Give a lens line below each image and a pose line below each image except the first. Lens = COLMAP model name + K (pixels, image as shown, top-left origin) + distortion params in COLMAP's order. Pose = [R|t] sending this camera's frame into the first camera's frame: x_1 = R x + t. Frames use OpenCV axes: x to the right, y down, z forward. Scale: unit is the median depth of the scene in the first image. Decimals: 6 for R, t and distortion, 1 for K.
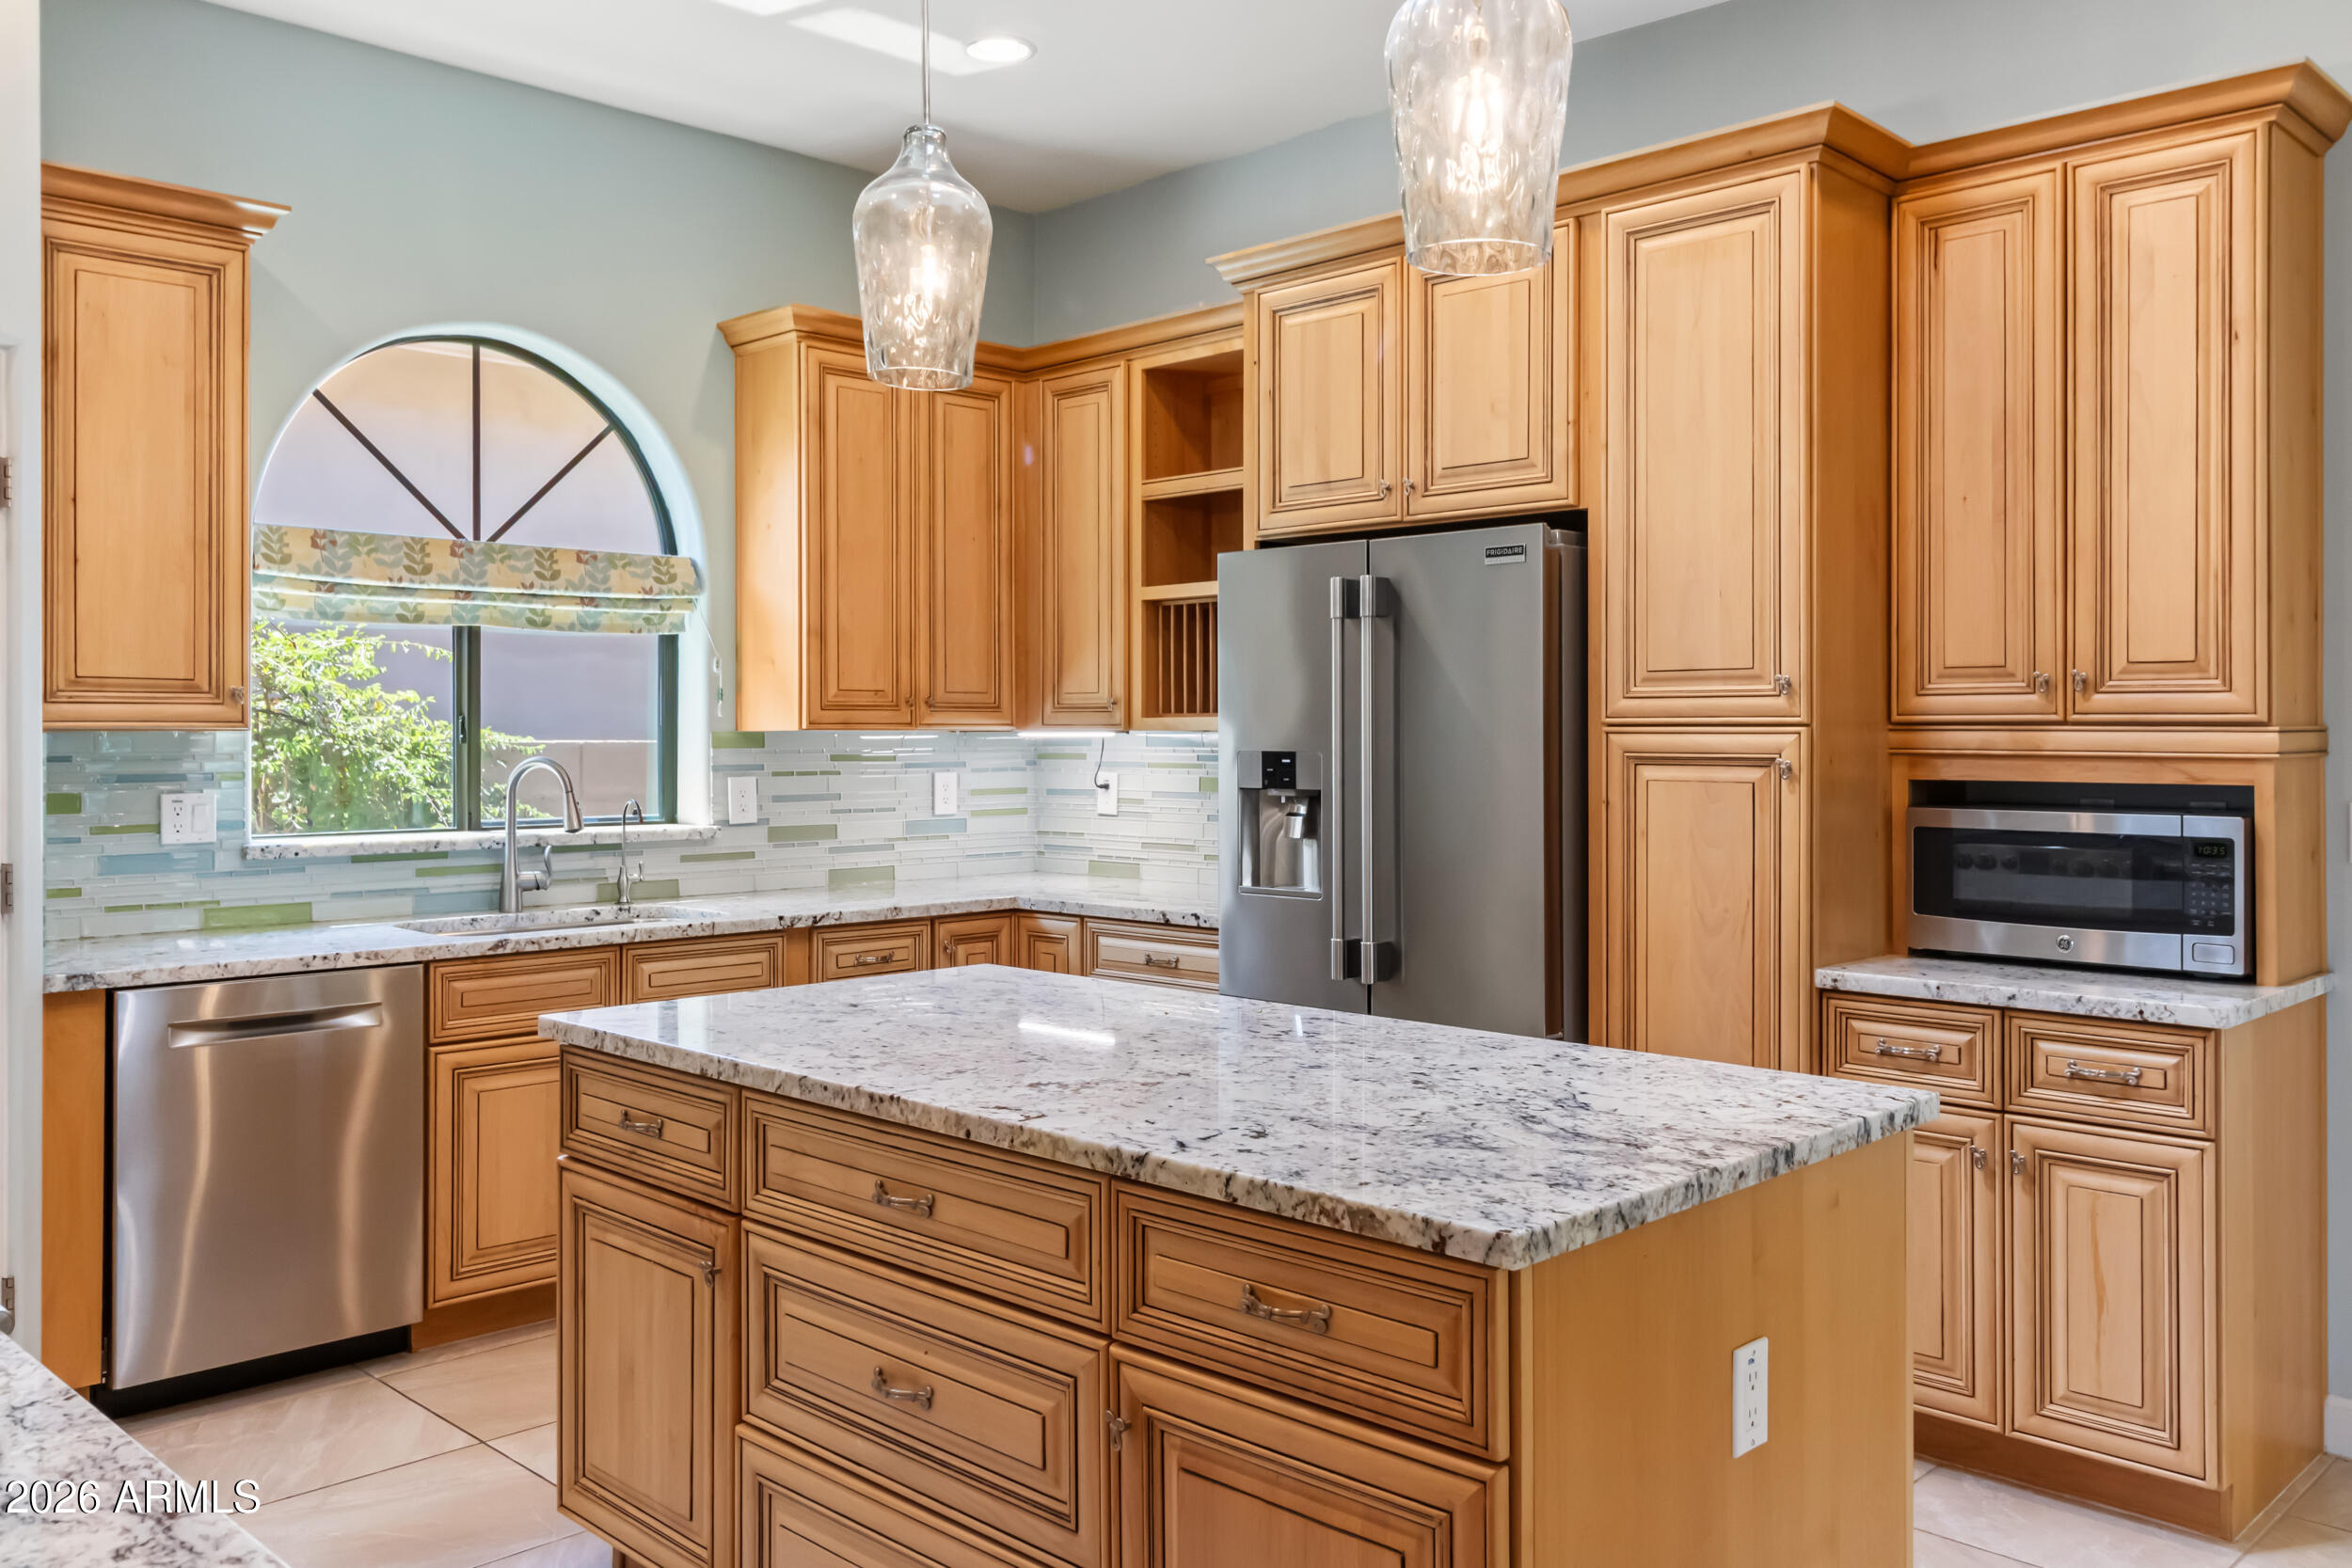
lens RADIAL K [[1868.9, 0, 1187.1], [0, 1868.9, 730.2], [0, 0, 1]] dist [0.006224, -0.000331]
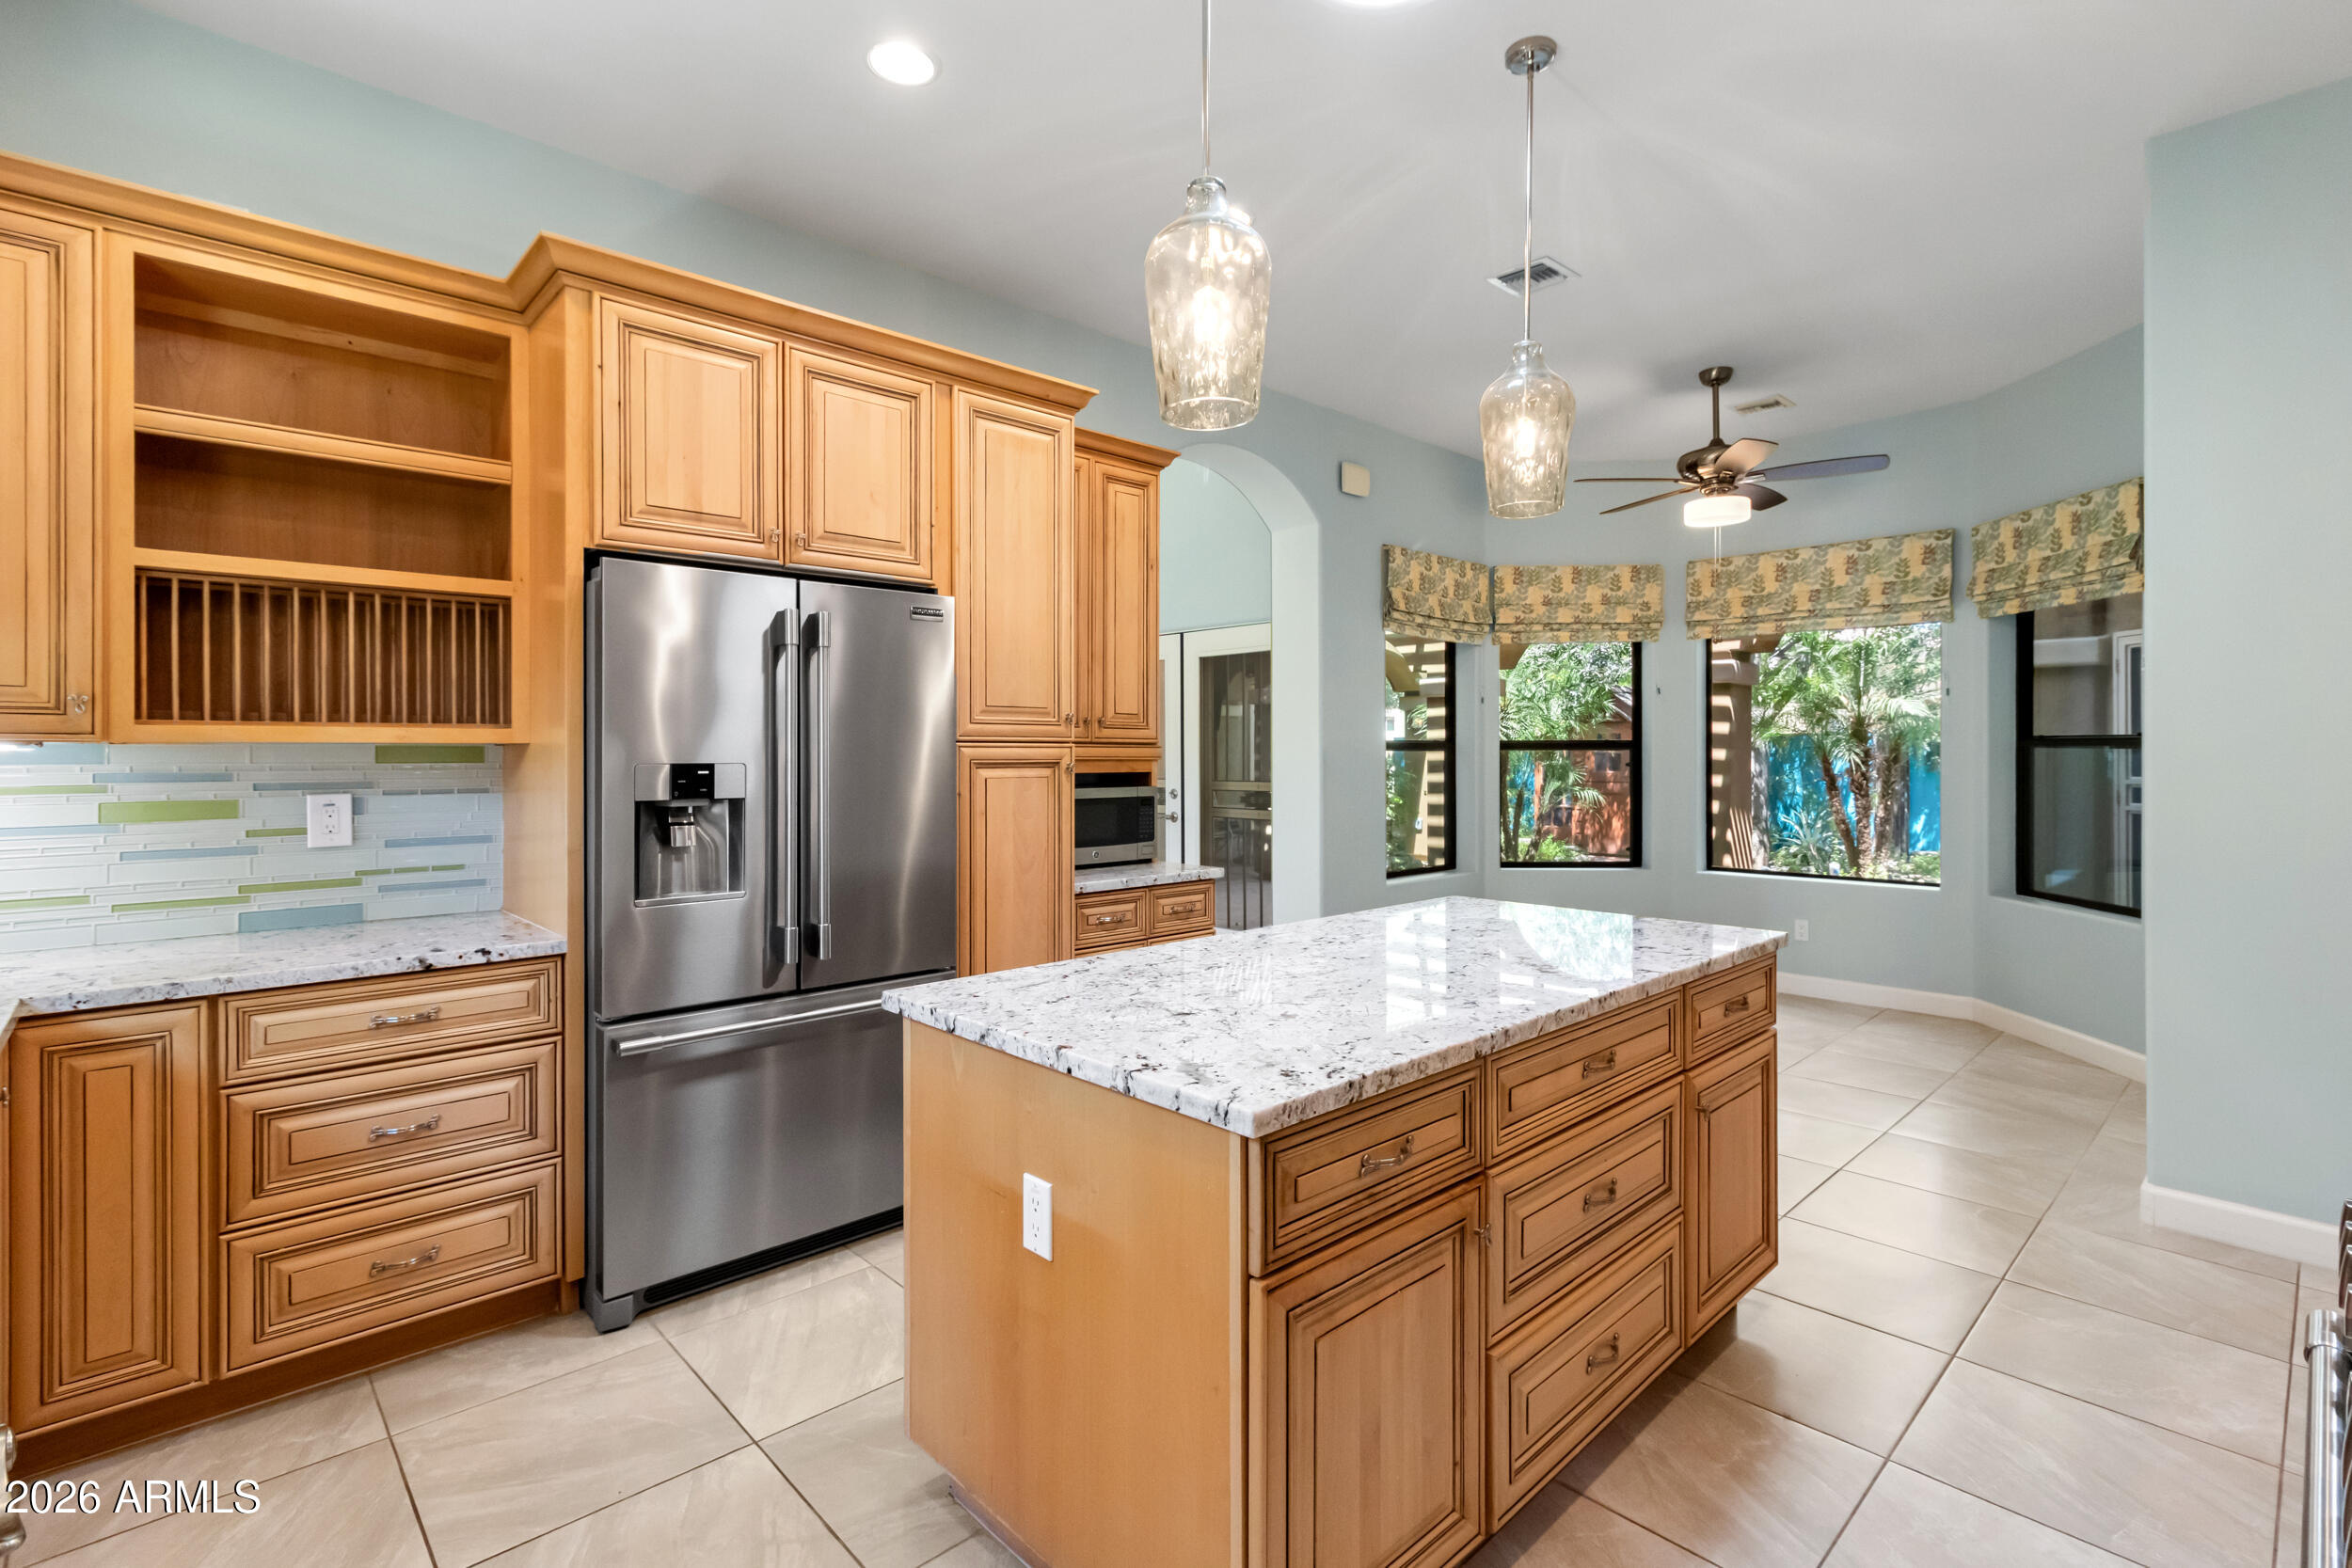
lens RADIAL K [[1097.4, 0, 1183.9], [0, 1097.4, 750.7], [0, 0, 1]] dist [0.004312, -0.000066]
pose [[0.030580, 0.000035, 0.999532, -0.669119], [0.000976, 1.000000, -0.000064, 0.005334], [-0.999532, 0.000978, 0.030580, 0.857548]]
